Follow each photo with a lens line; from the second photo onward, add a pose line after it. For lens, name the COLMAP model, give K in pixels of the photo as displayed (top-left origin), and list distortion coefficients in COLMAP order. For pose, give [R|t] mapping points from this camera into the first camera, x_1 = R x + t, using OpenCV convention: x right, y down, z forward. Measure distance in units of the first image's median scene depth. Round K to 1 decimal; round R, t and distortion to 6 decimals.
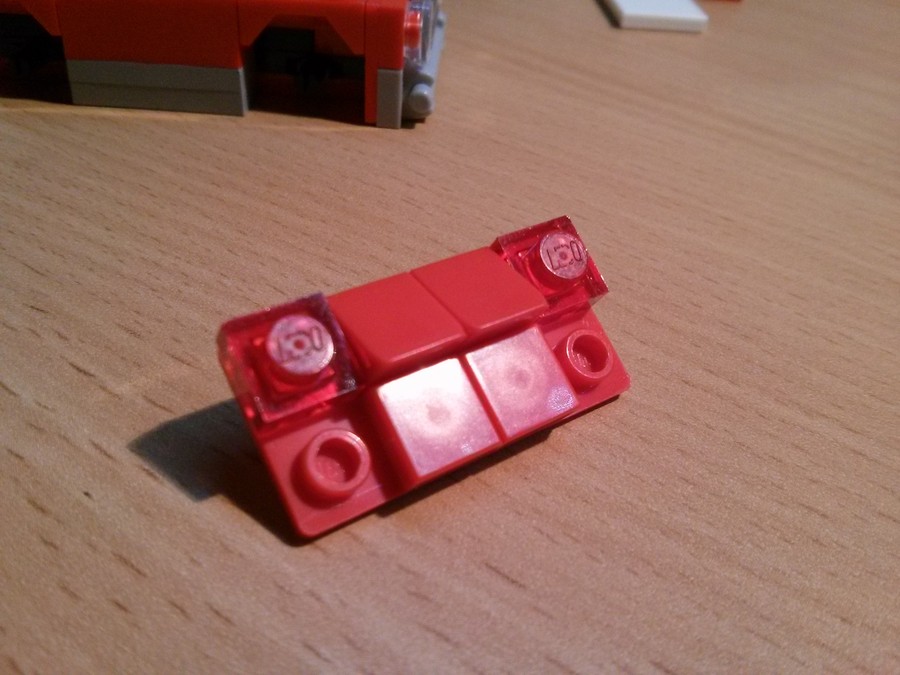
lens RADIAL K [[812.5, 0, 462.3], [0, 812.5, 384.7], [0, 0, 1]] dist [0.086989, -0.355415]
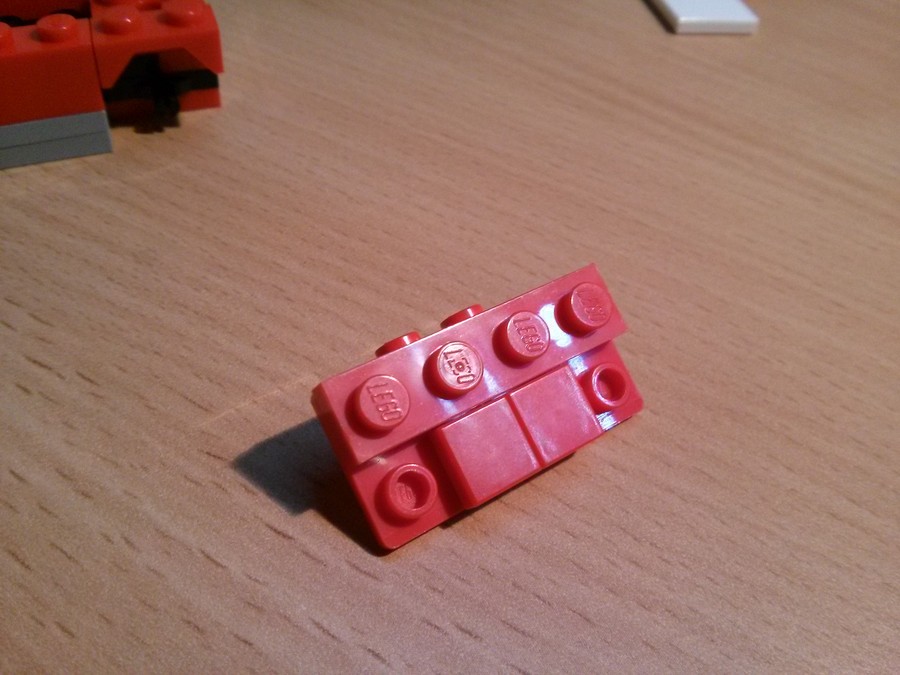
lens RADIAL K [[812.5, 0, 462.3], [0, 812.5, 384.7], [0, 0, 1]] dist [0.086989, -0.355415]
pose [[0.999419, -0.009508, 0.032723, -0.201210], [0.005424, 0.992430, 0.122689, -0.250718], [-0.033642, -0.122441, 0.991905, -0.015931]]
